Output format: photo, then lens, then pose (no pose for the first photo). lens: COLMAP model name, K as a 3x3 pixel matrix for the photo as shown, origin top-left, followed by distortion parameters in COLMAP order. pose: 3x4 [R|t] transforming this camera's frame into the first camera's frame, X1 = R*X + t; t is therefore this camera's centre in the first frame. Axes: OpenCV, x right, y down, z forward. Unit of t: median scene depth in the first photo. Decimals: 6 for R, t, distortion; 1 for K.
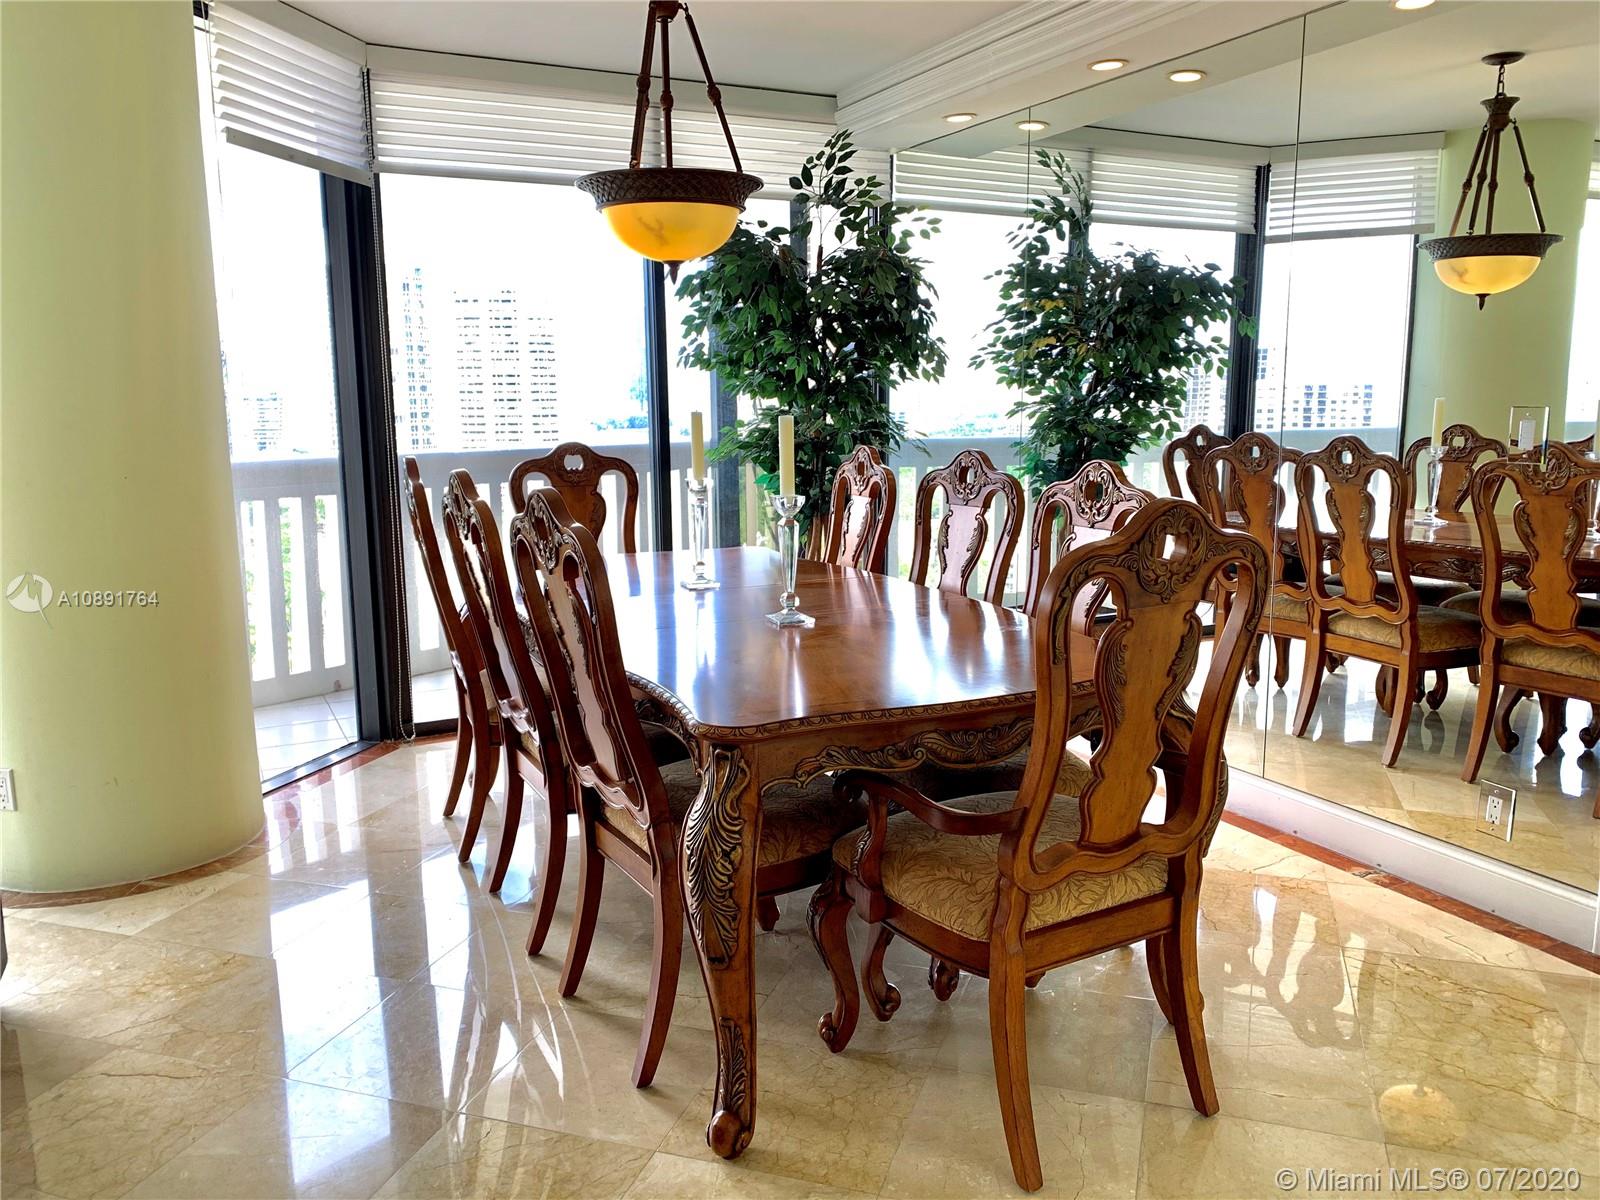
lens RADIAL K [[1220.1, 0, 779.5], [0, 1220.1, 591.0], [0, 0, 1]] dist [0.027317, -0.011624]
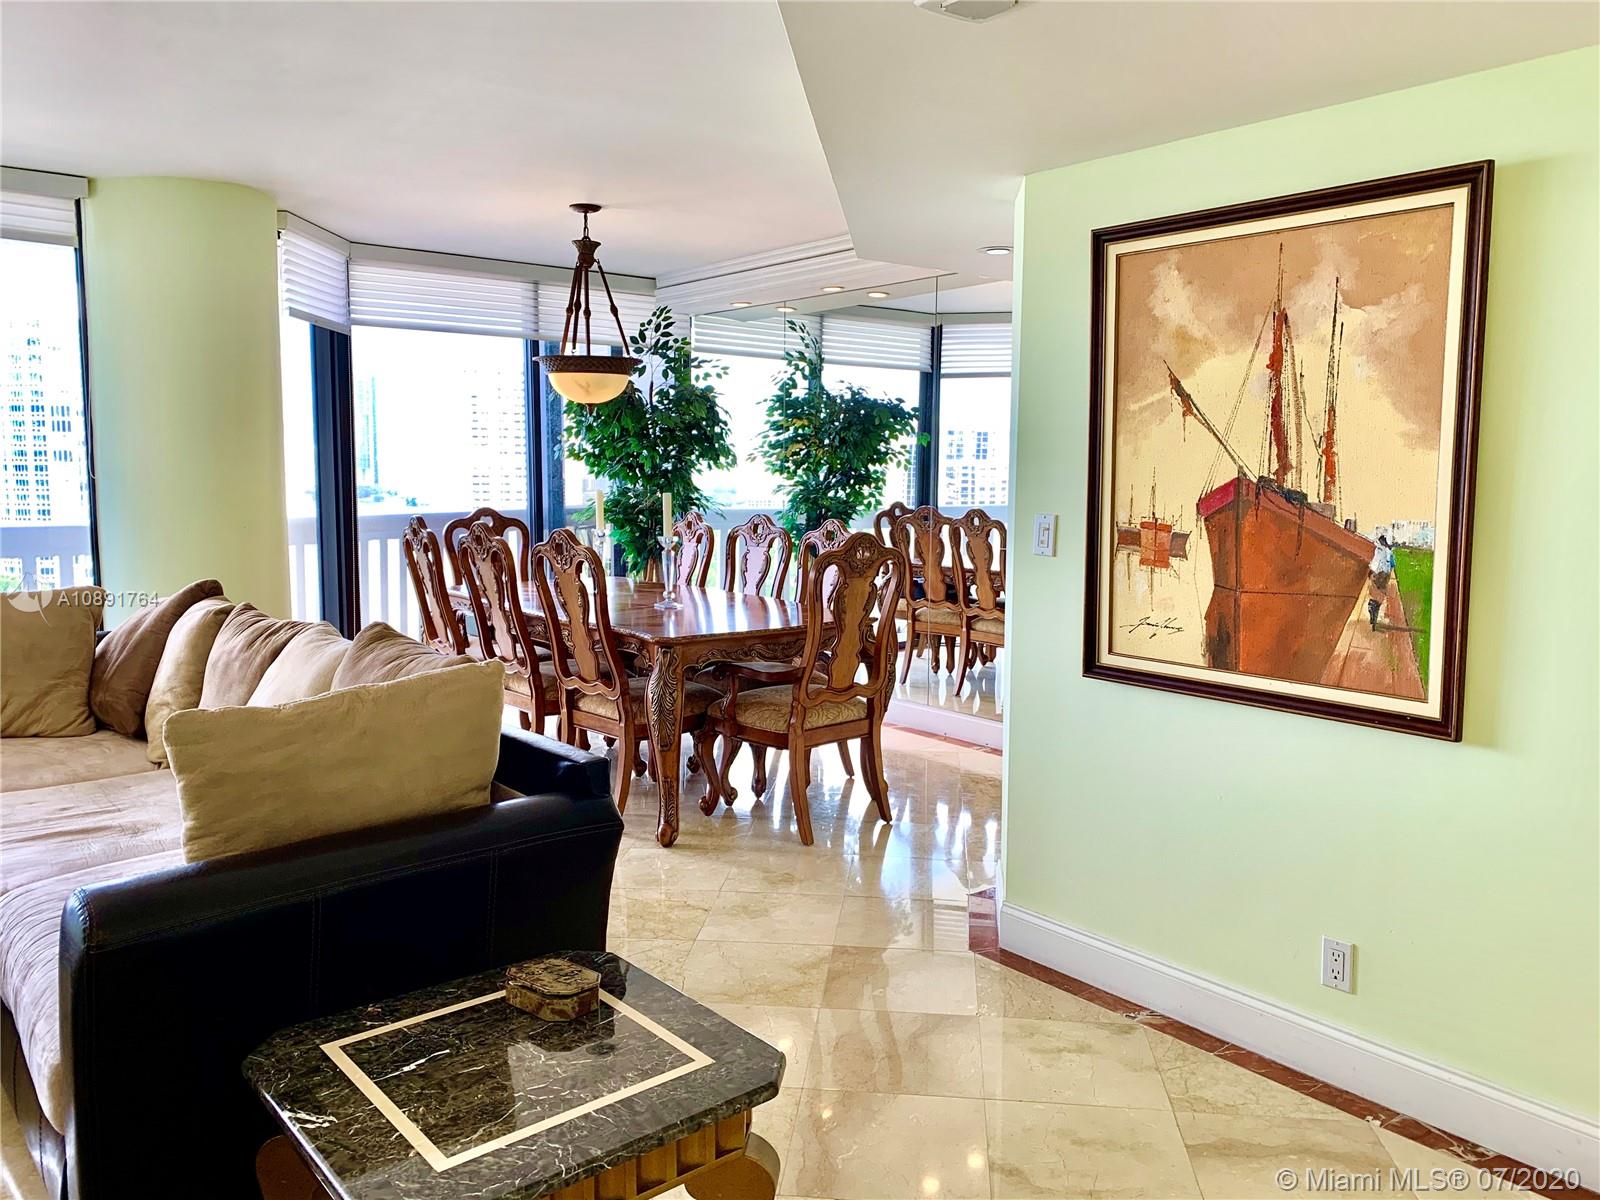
lens RADIAL K [[1220.1, 0, 779.5], [0, 1220.1, 591.0], [0, 0, 1]] dist [0.027317, -0.011624]
pose [[0.977707, -0.005663, 0.209896, -0.133300], [0.018351, 0.998116, -0.058547, 0.070466], [-0.209169, 0.061094, 0.975969, -0.506716]]
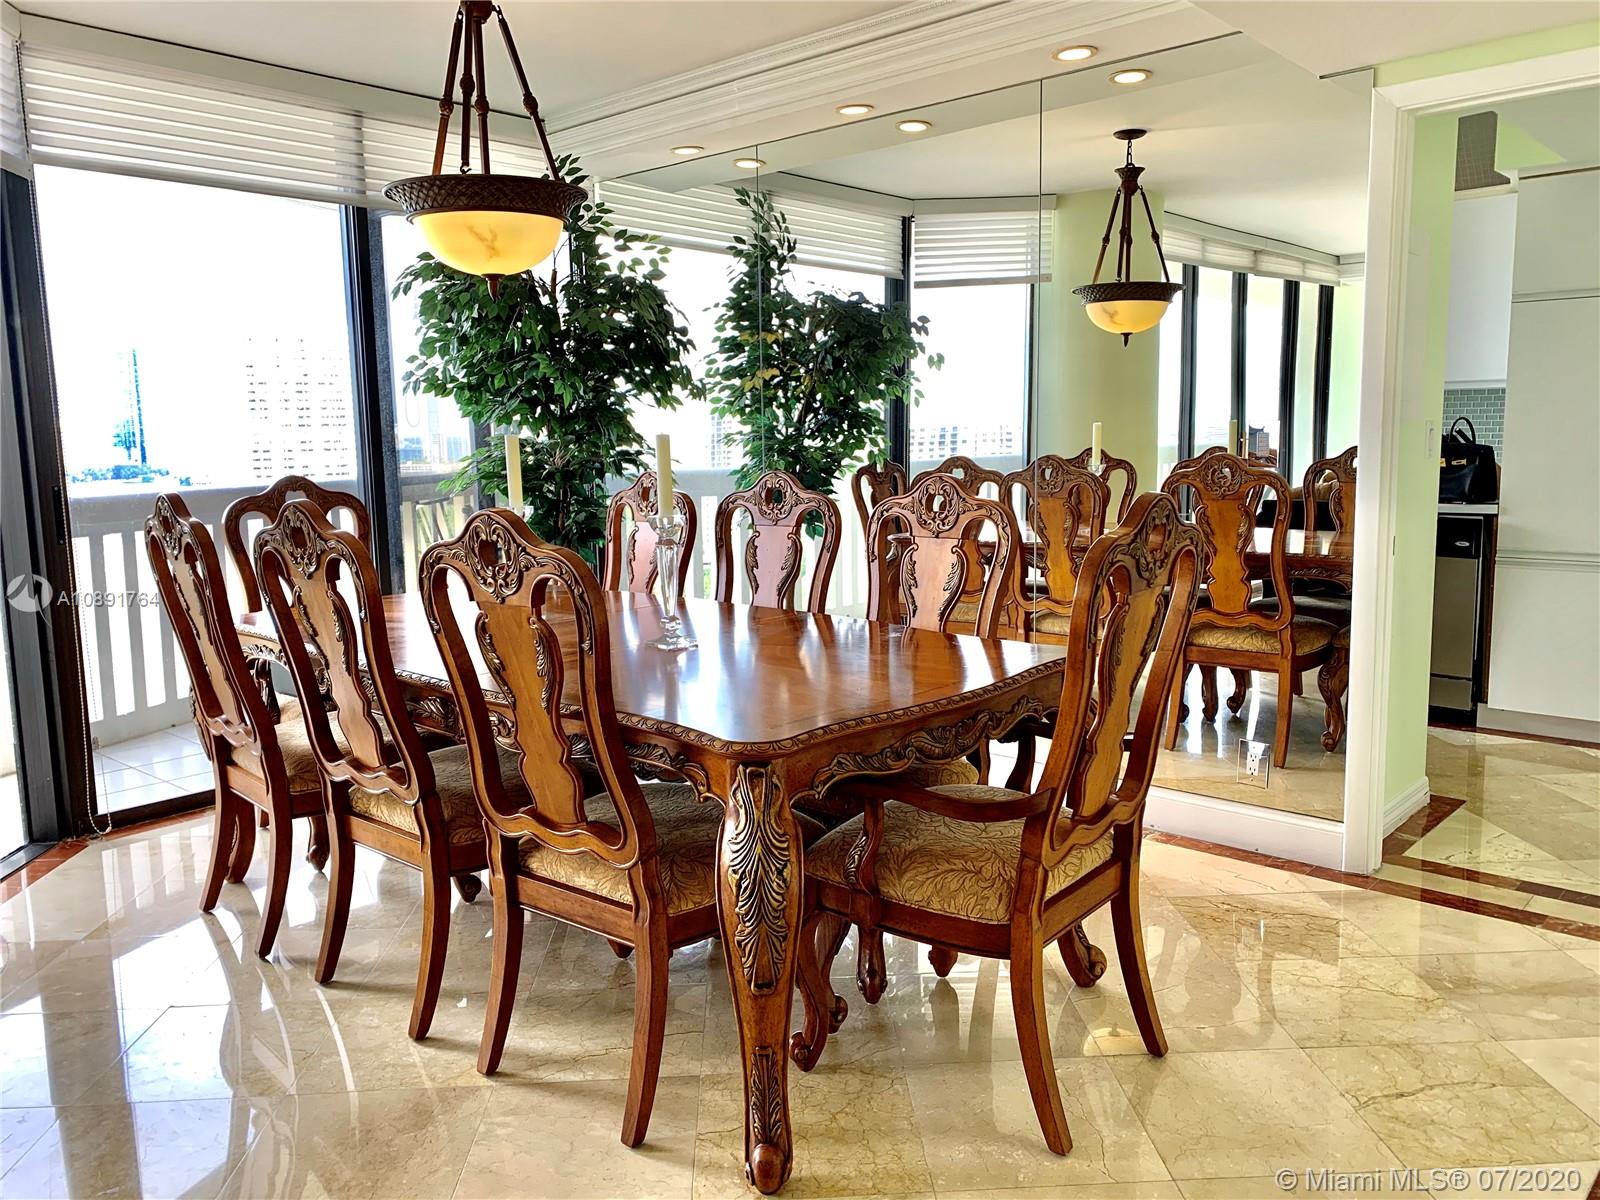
lens RADIAL K [[1222.7, 0, 776.0], [0, 1222.7, 600.7], [0, 0, 1]] dist [0.070169, -0.132622]
pose [[0.933953, -0.059687, 0.352377, -0.162983], [0.069587, 0.997456, -0.015483, 0.006372], [-0.350556, 0.038981, 0.935730, 0.034138]]
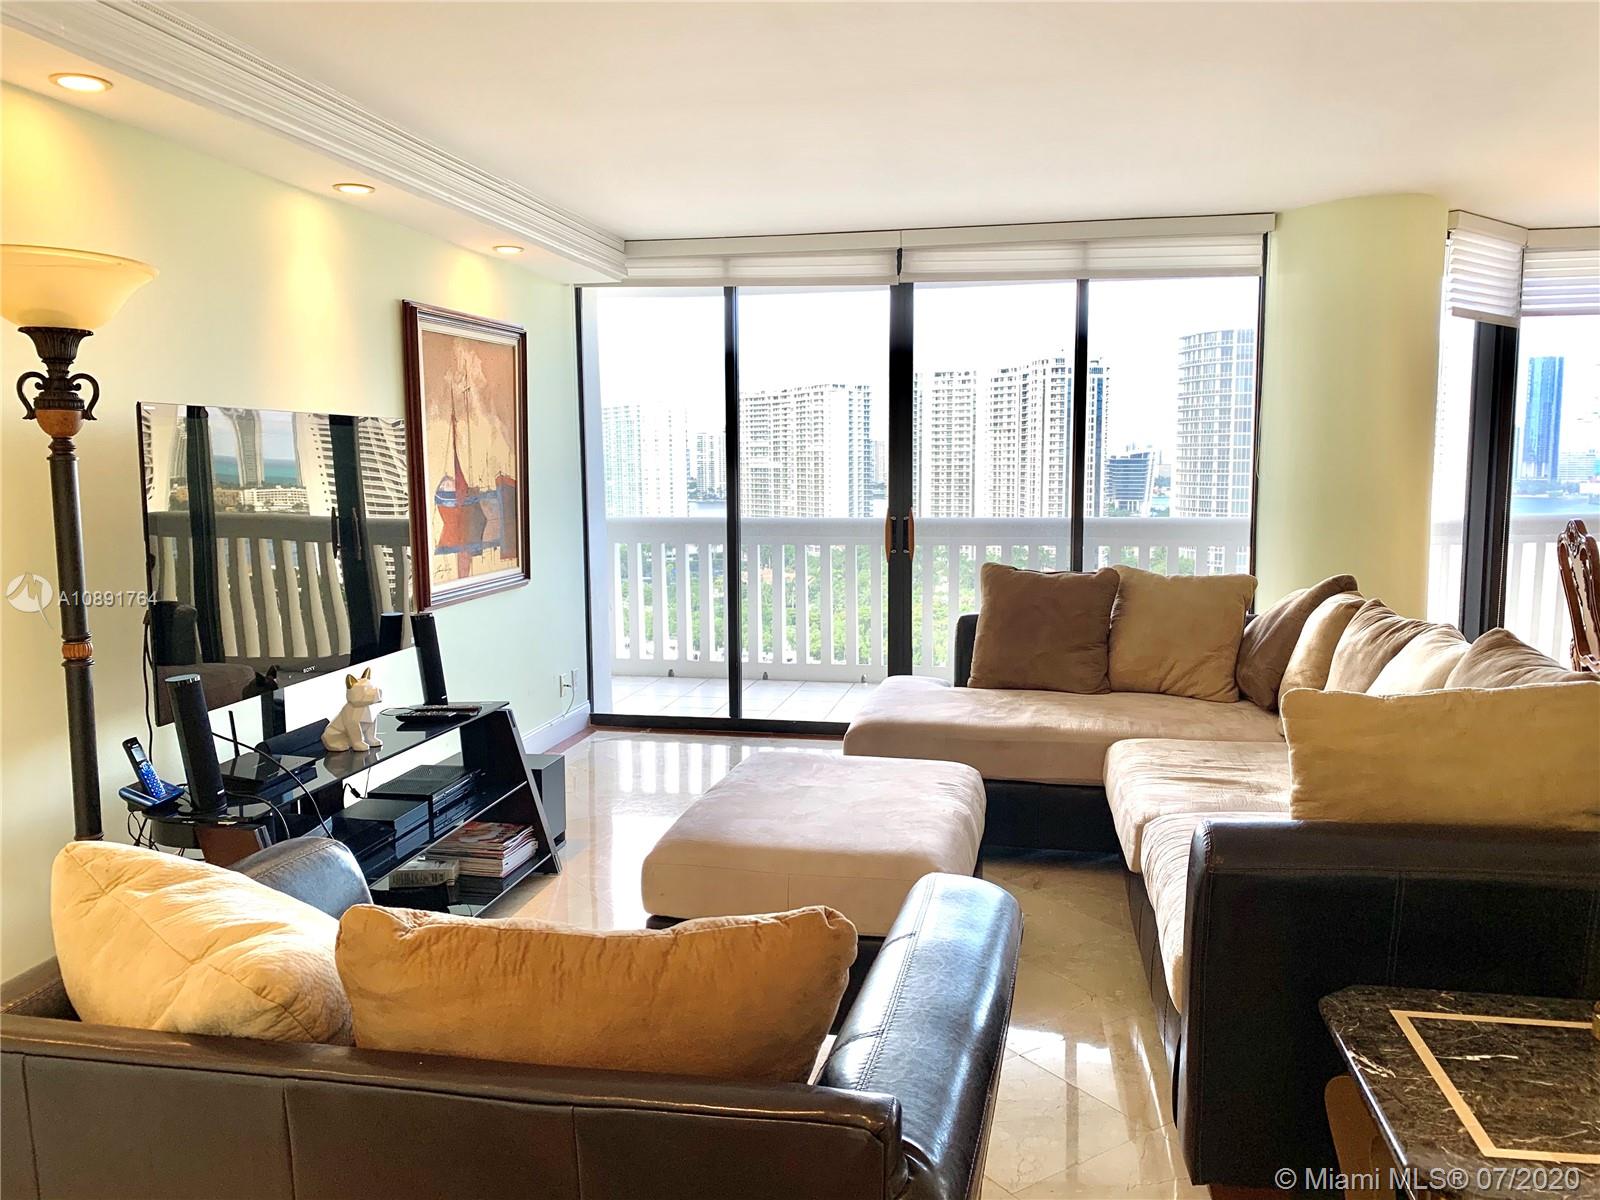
lens RADIAL K [[1213.2, 0, 800.0], [0, 1213.2, 600.0], [0, 0, 1]] dist [-0.013151, -0.010139]
pose [[0.788821, 0.075272, -0.609997, -0.111085], [-0.100722, 0.994886, -0.007484, 0.071575], [0.606314, 0.067344, 0.792369, -0.553164]]
